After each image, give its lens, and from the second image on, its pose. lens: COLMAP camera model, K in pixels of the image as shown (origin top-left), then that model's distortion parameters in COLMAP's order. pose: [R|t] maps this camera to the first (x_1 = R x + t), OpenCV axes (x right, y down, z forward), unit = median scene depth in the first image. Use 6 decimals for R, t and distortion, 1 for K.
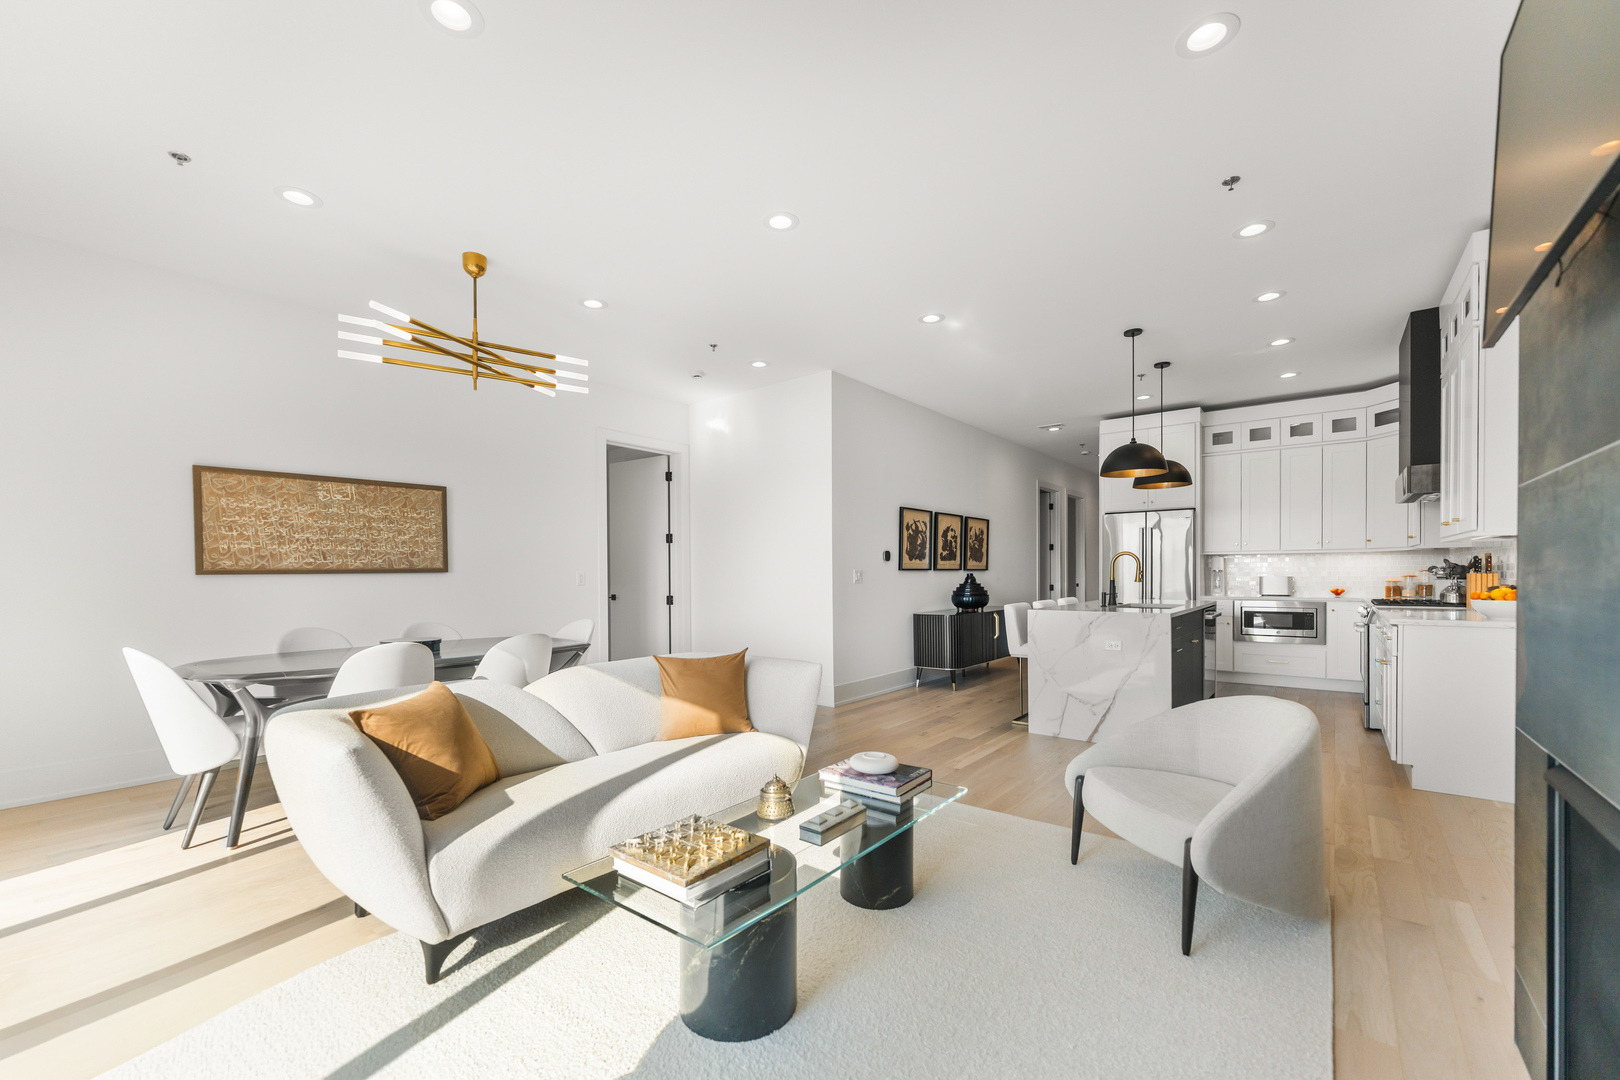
lens RADIAL K [[658.1, 0, 806.4], [0, 658.1, 581.7], [0, 0, 1]] dist [-0.000227, -0.000101]
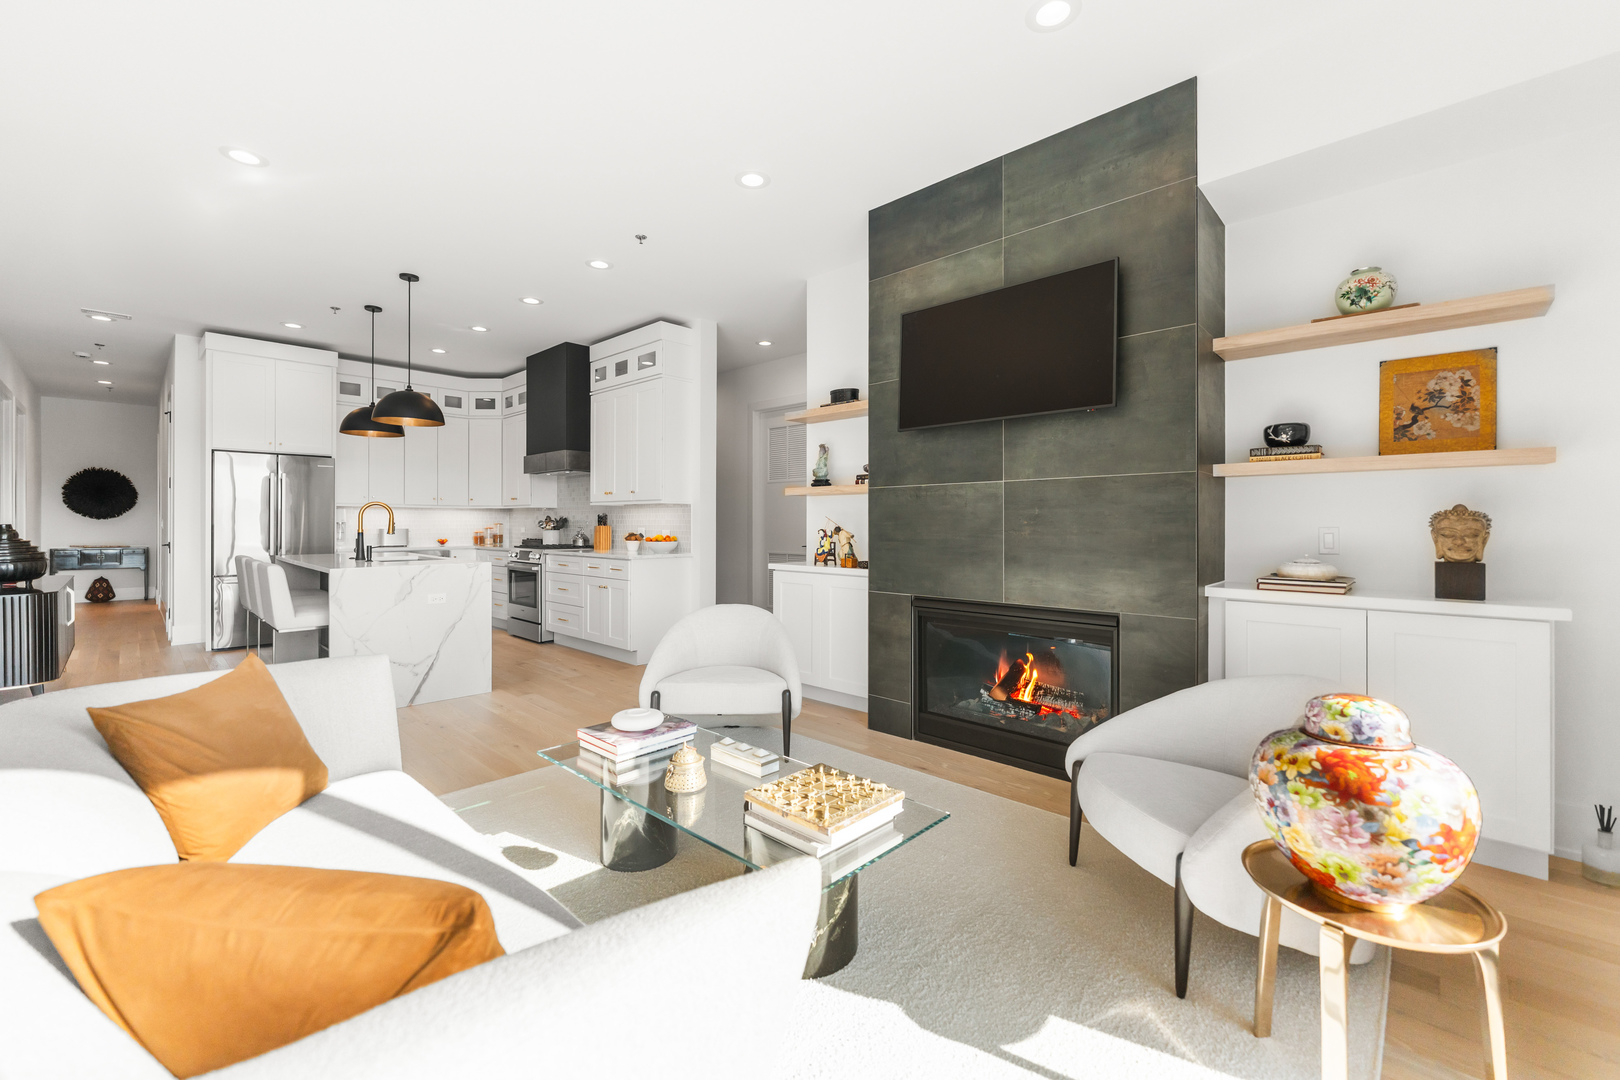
lens RADIAL K [[659.3, 0, 809.6], [0, 659.3, 520.1], [0, 0, 1]] dist [-0.000251, -0.000076]
pose [[0.083515, 0.011363, 0.996442, -0.310480], [0.011089, 0.999862, -0.012332, -0.001068], [-0.996445, 0.012079, 0.083378, 0.243910]]
